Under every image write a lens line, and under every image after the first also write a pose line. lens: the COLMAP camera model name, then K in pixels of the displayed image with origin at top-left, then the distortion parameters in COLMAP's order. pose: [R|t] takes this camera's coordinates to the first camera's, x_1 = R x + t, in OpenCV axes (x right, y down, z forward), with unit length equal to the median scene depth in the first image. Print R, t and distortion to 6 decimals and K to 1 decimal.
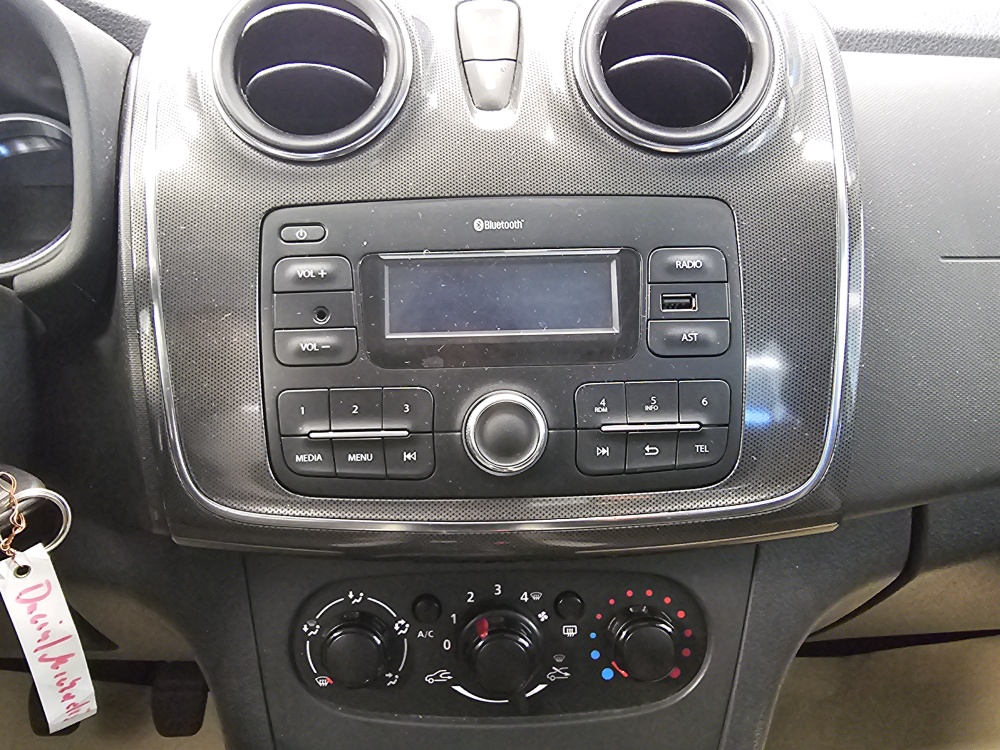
lens RADIAL K [[696.3, 0, 452.3], [0, 696.3, 377.5], [0, 0, 1]] dist [0.002681, -0.000617]
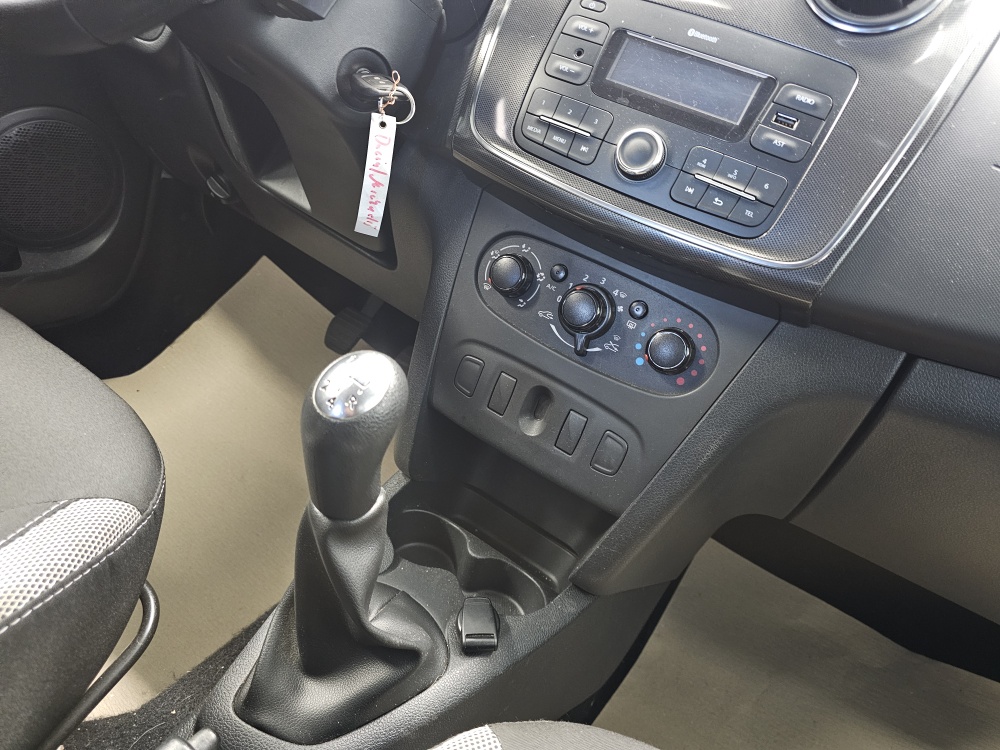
lens RADIAL K [[675.9, 0, 502.3], [0, 675.9, 372.4], [0, 0, 1]] dist [0.054606, -0.055465]
pose [[0.820674, 0.470324, -0.324482, 0.554315], [-0.447404, 0.882154, 0.147084, 0.428010], [0.355421, 0.024467, 0.934386, -0.590517]]
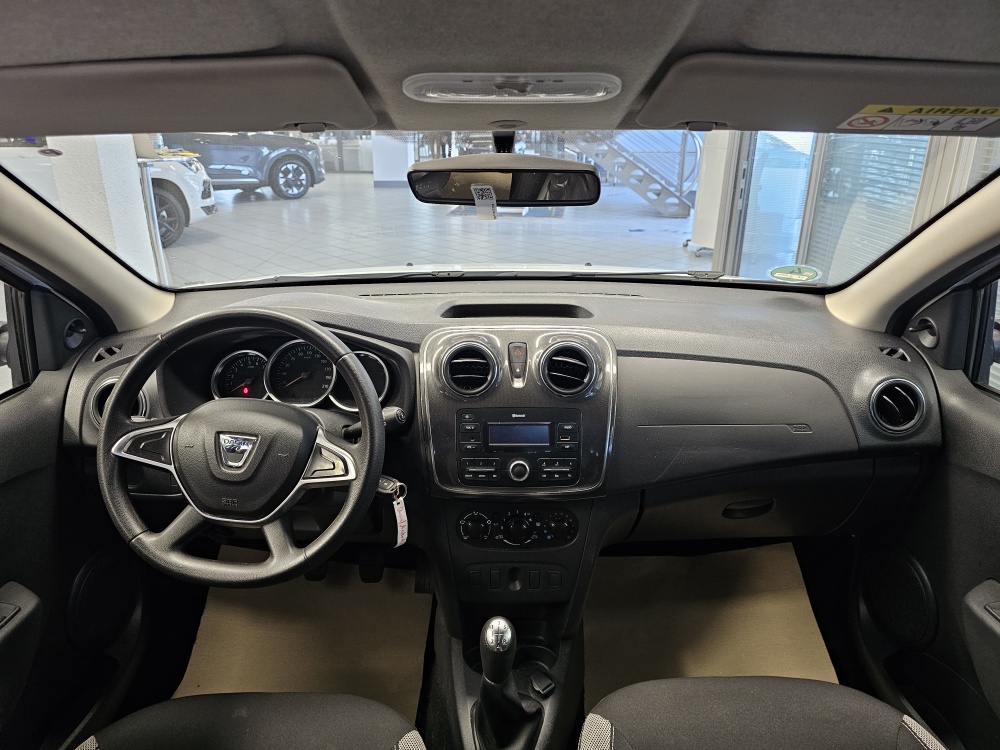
lens RADIAL K [[675.9, 0, 495.6], [0, 675.9, 369.7], [0, 0, 1]] dist [0.054606, -0.055465]
pose [[0.999779, 0.020546, 0.004354, -0.082348], [-0.020756, 0.998242, 0.055514, -0.675029], [-0.003206, -0.055592, 0.998448, -2.681985]]
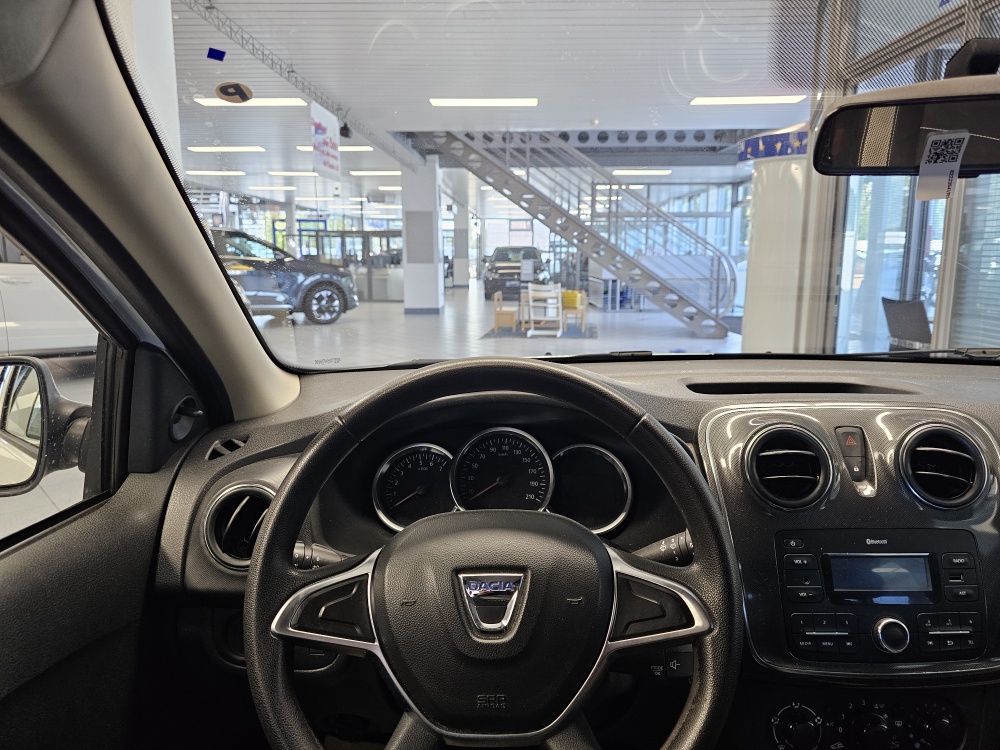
lens RADIAL K [[675.9, 0, 505.3], [0, 675.9, 361.5], [0, 0, 1]] dist [0.054606, -0.055465]
pose [[0.999857, 0.016599, -0.003093, -1.214419], [-0.016872, 0.989391, -0.144296, -0.471736], [0.000665, 0.144327, 0.989530, -1.419353]]
